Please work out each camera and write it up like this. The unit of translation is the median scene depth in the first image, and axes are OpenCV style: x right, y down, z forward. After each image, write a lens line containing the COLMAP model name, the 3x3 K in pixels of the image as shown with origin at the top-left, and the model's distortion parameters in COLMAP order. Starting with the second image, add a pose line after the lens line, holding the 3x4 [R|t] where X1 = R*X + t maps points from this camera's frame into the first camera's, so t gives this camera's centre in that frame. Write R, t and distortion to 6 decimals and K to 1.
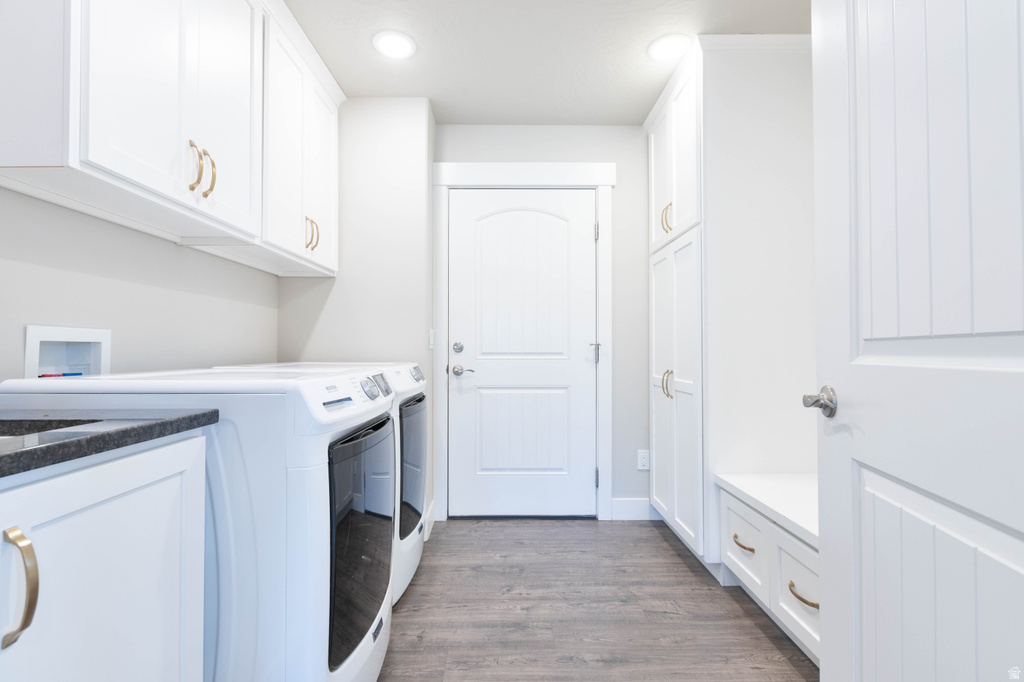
lens RADIAL K [[464.9, 0, 512.0], [0, 464.9, 341.7], [0, 0, 1]] dist [-0.001668, -0.000388]
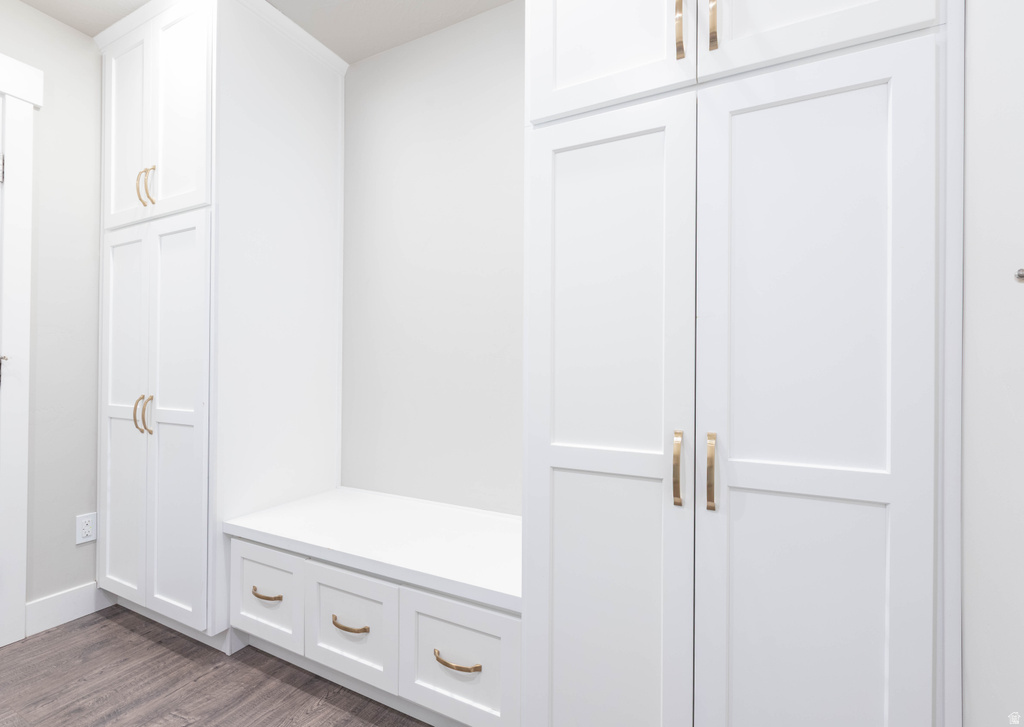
lens RADIAL K [[487.2, 0, 510.0], [0, 487.2, 367.1], [0, 0, 1]] dist [0.000600, -0.001326]
pose [[0.481473, 0.007983, 0.876425, -0.064241], [-0.021970, 0.999754, 0.002963, 0.002241], [-0.876186, -0.020682, 0.481530, 0.152886]]
